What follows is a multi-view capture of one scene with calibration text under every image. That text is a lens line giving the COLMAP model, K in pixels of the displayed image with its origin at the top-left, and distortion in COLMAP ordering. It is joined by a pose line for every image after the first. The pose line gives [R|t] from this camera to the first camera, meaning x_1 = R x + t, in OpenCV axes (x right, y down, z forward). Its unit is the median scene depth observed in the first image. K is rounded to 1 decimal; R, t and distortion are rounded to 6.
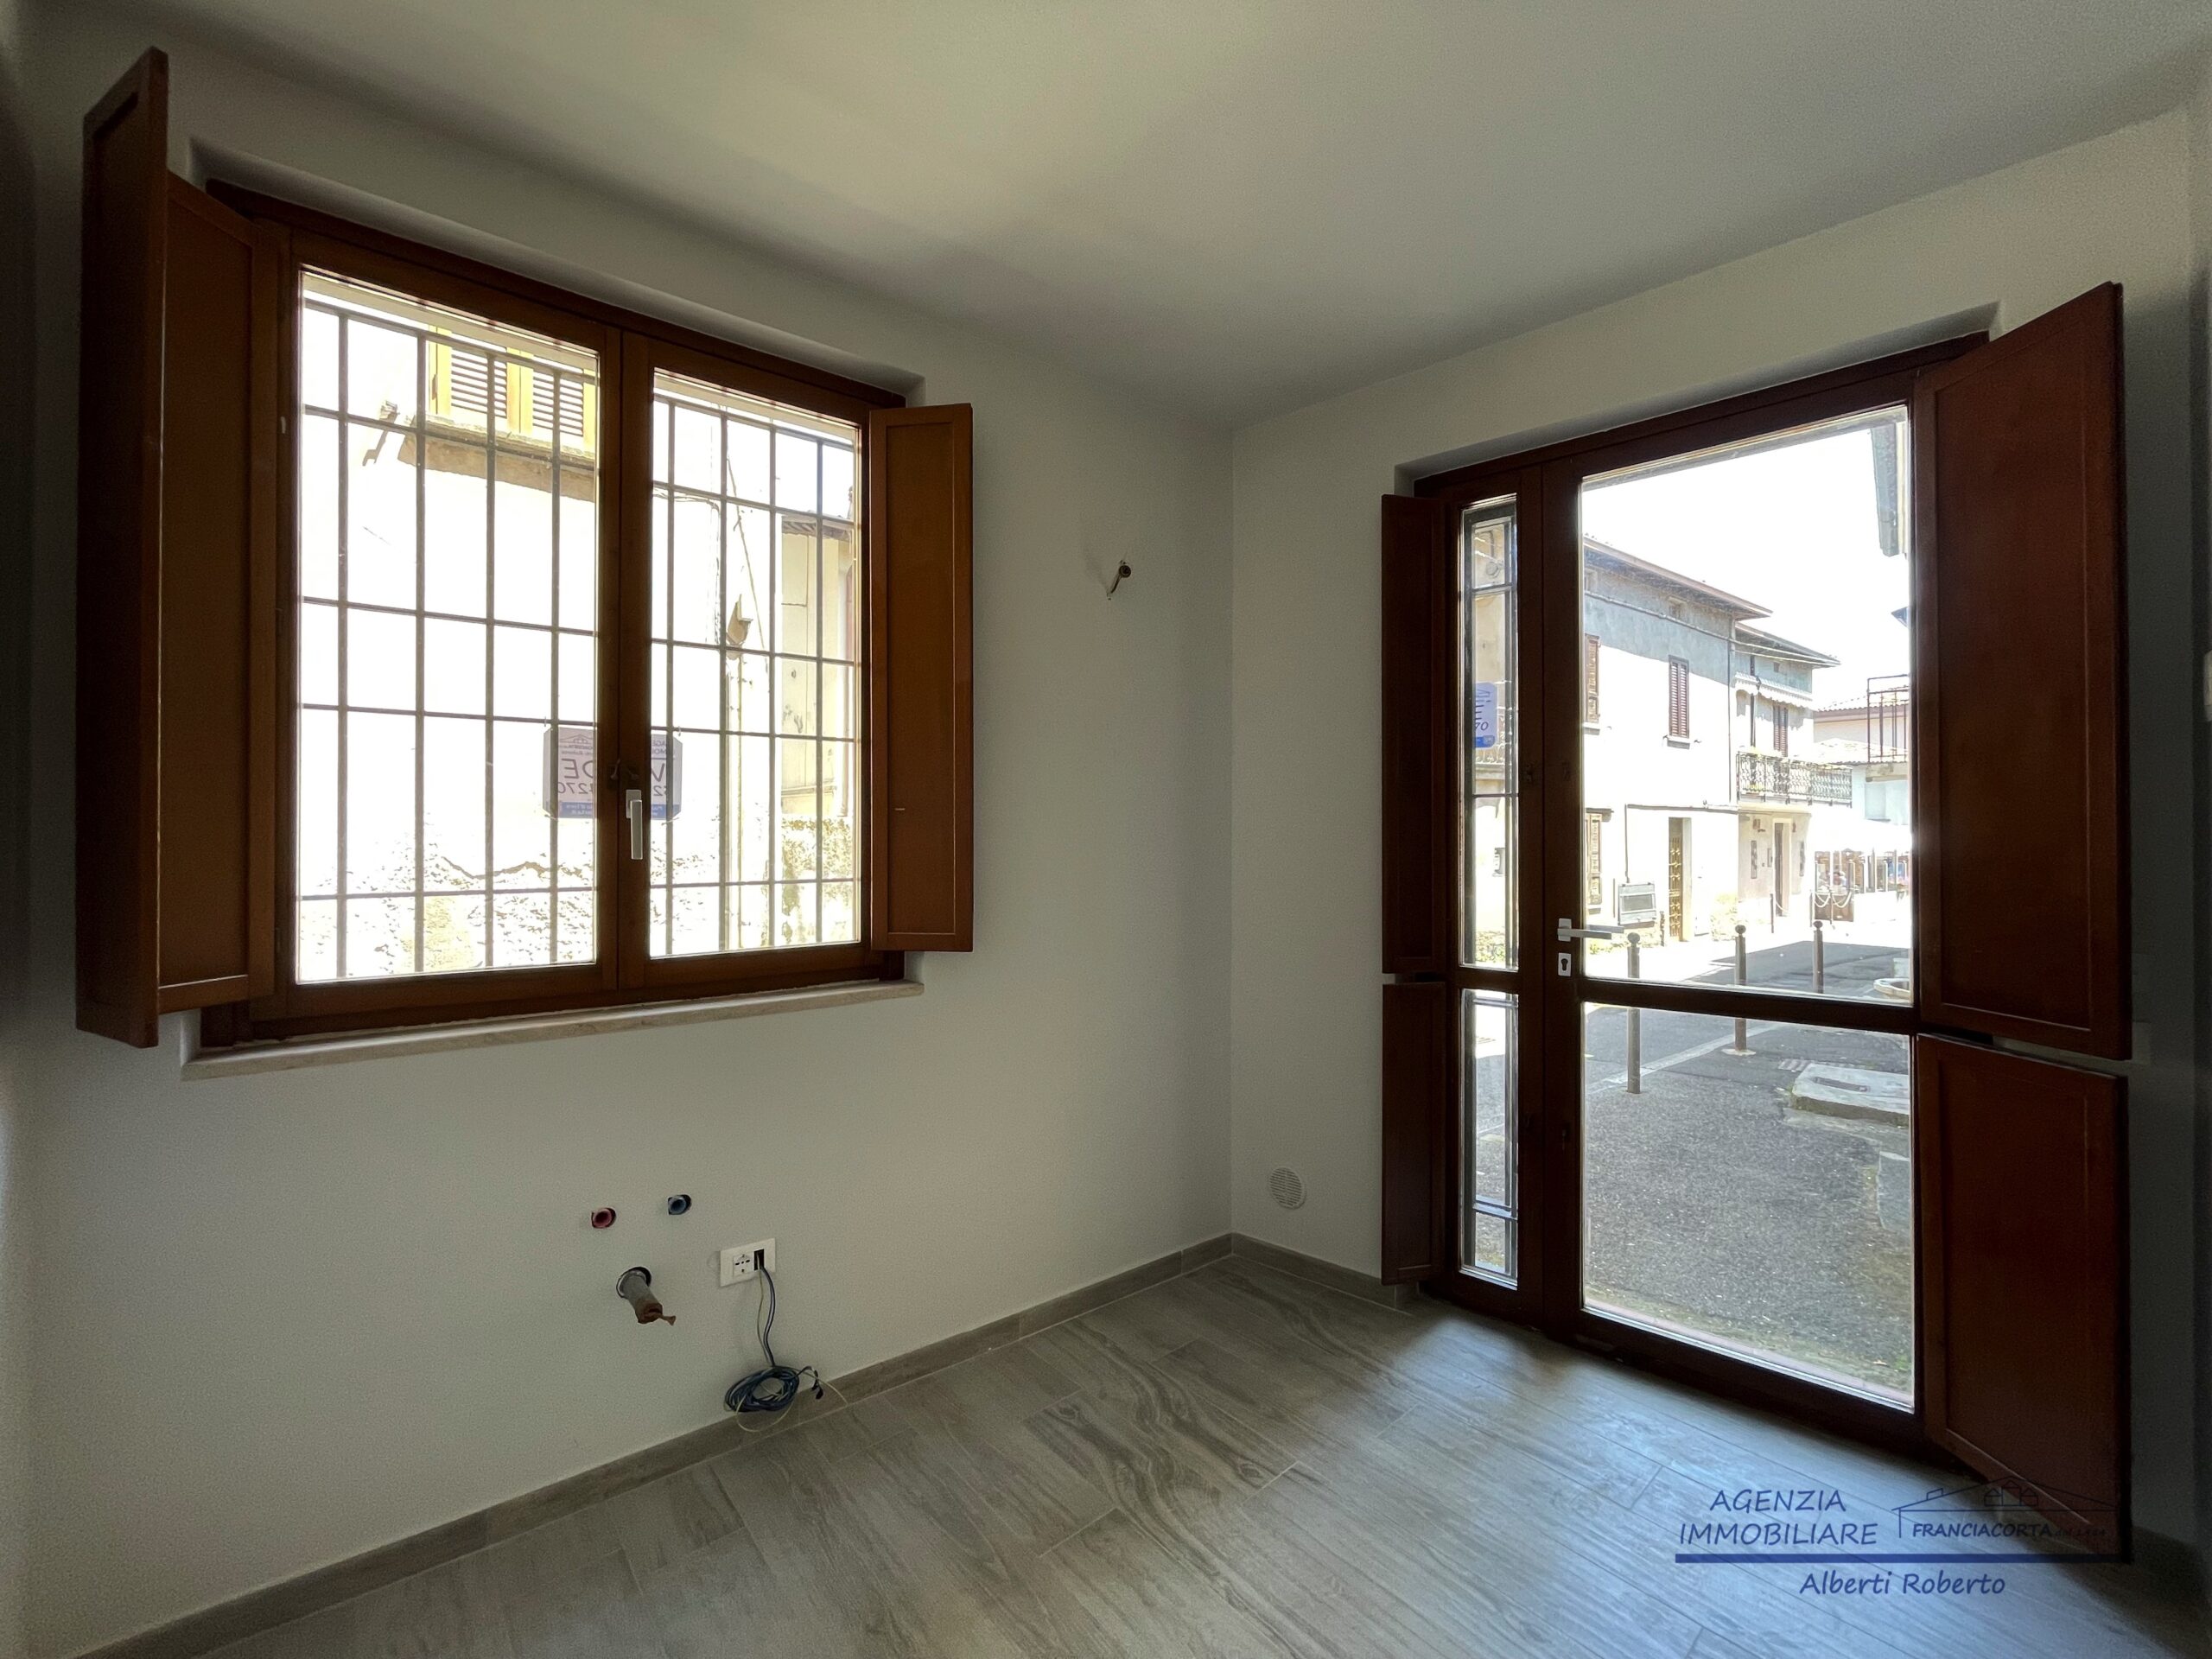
lens RADIAL K [[896.0, 0, 1111.7], [0, 896.0, 827.2], [0, 0, 1]] dist [-0.006543, 0.002713]
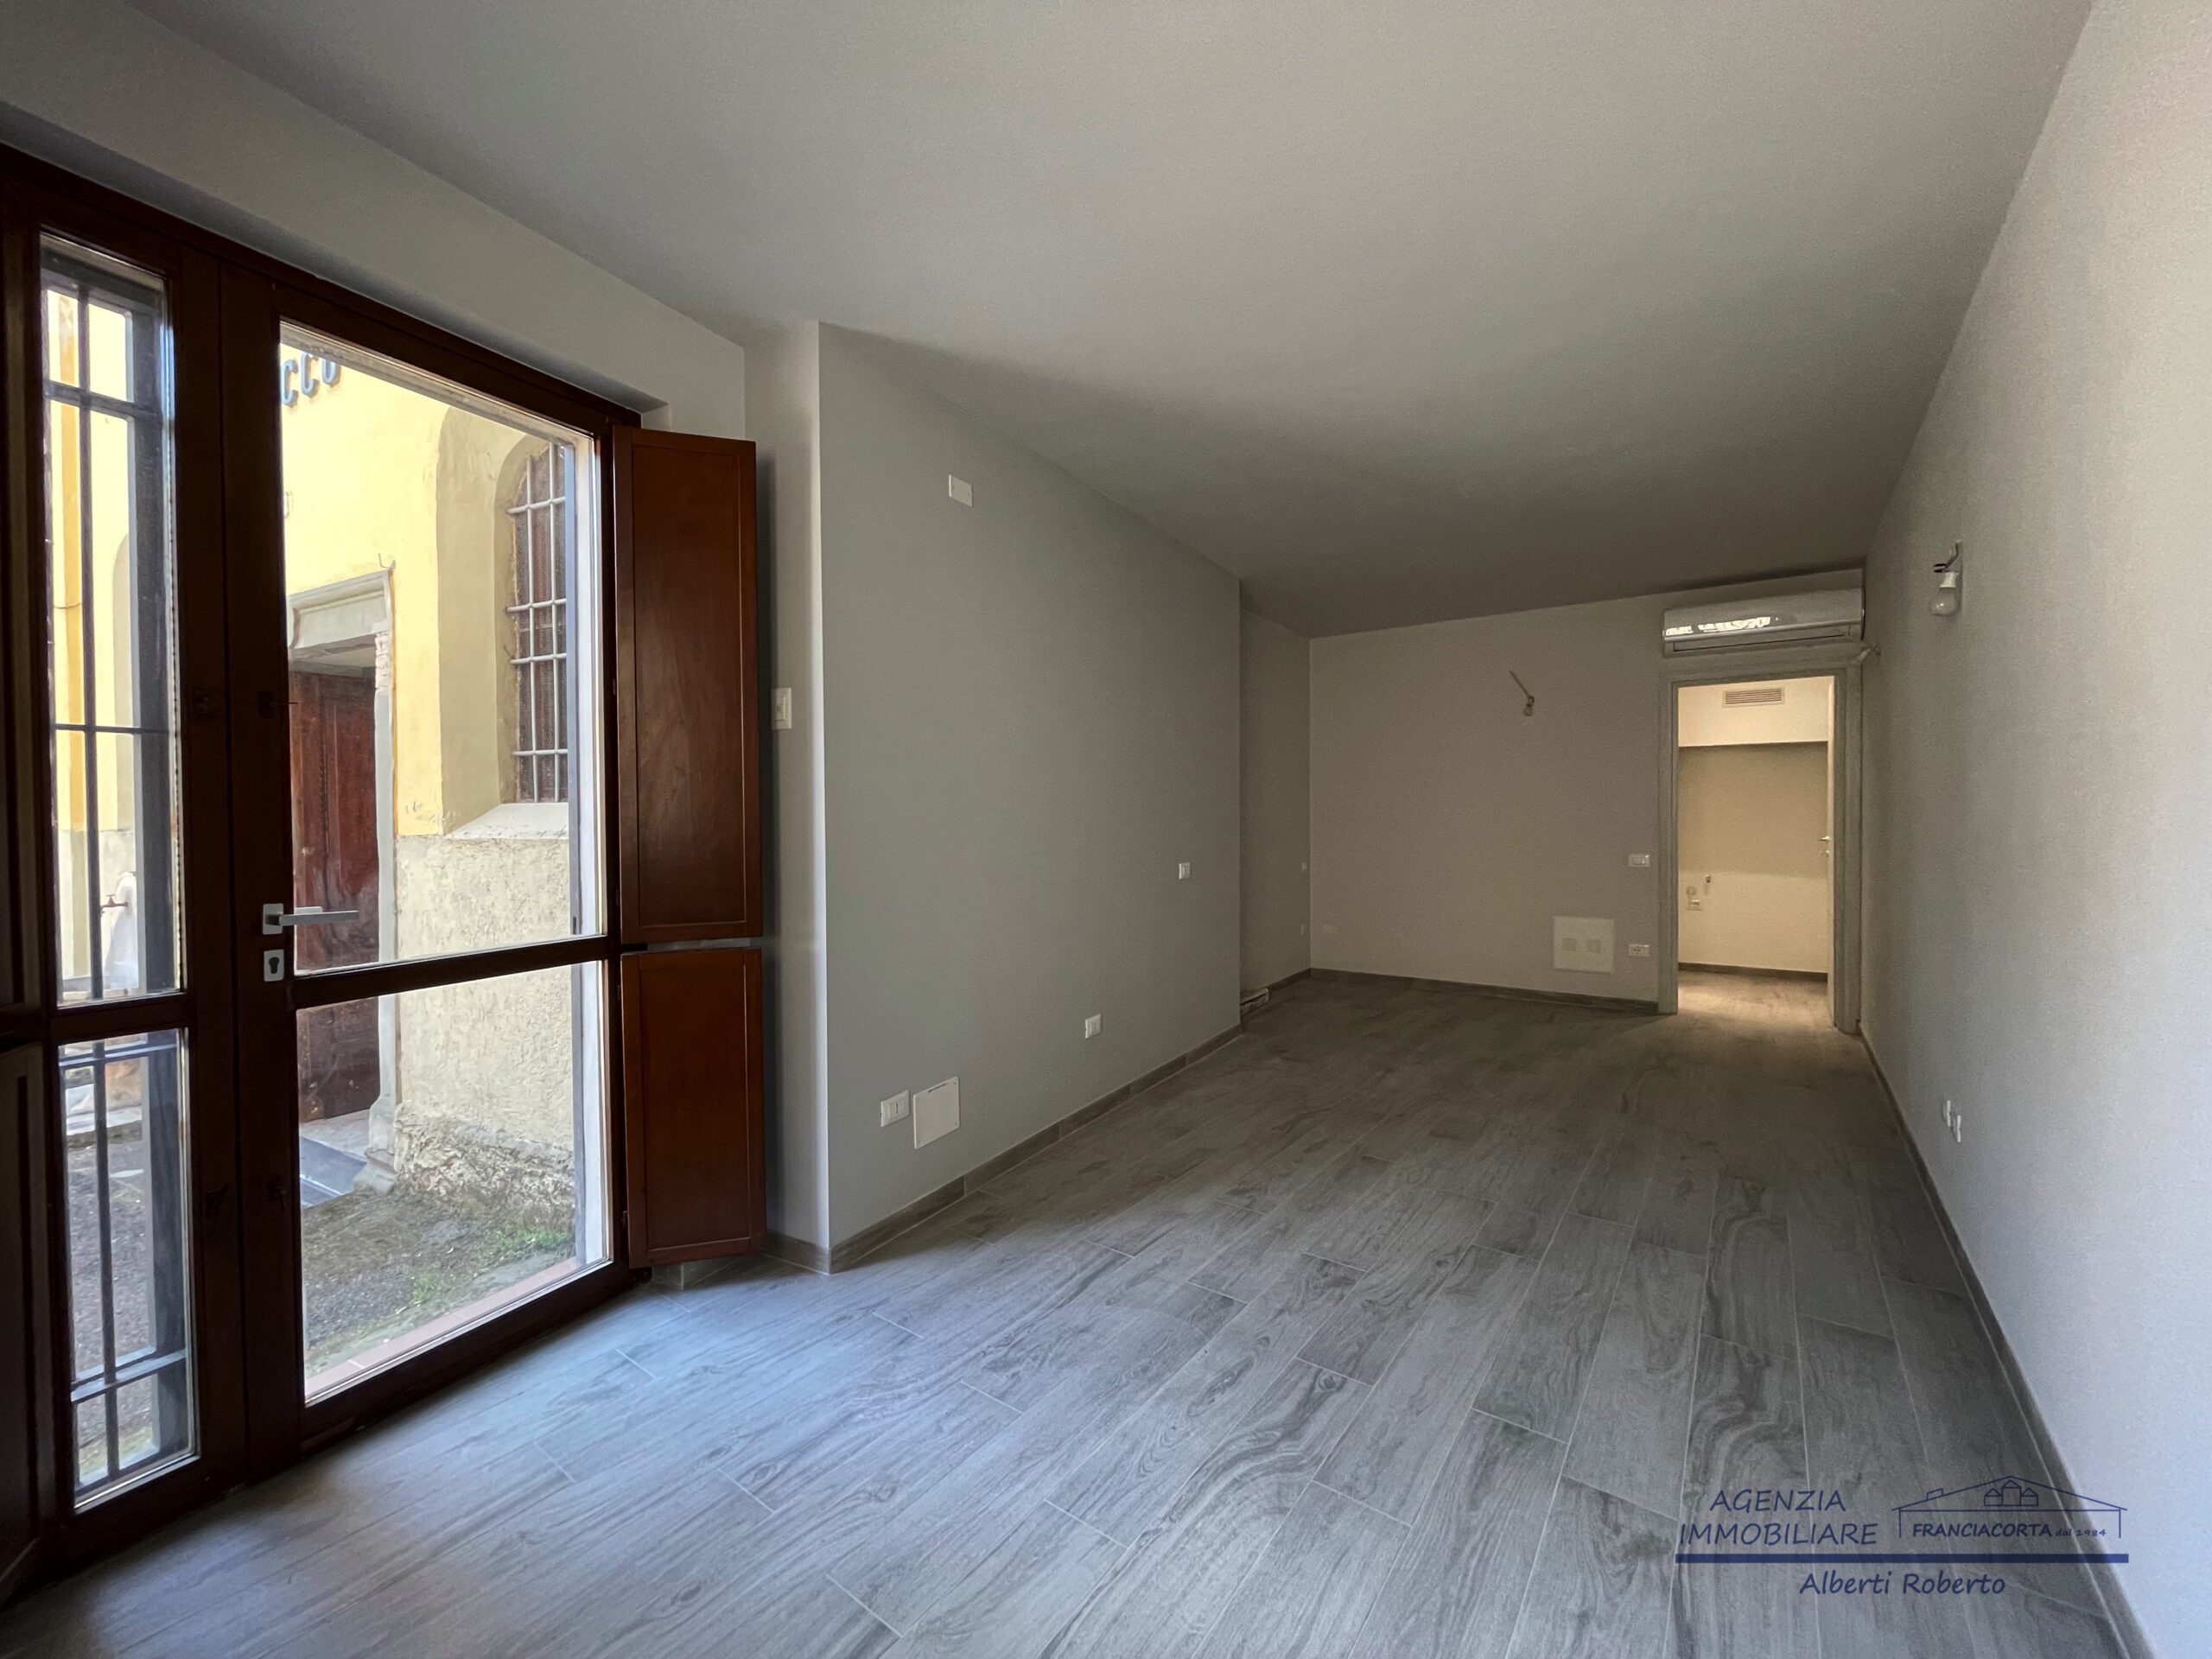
lens RADIAL K [[896.0, 0, 1112.2], [0, 896.0, 831.2], [0, 0, 1]] dist [-0.006543, 0.002713]
pose [[-0.232818, -0.015687, 0.972394, -0.373681], [-0.006534, 0.999873, 0.014566, 0.026812], [-0.972498, -0.002962, -0.232891, 0.498308]]
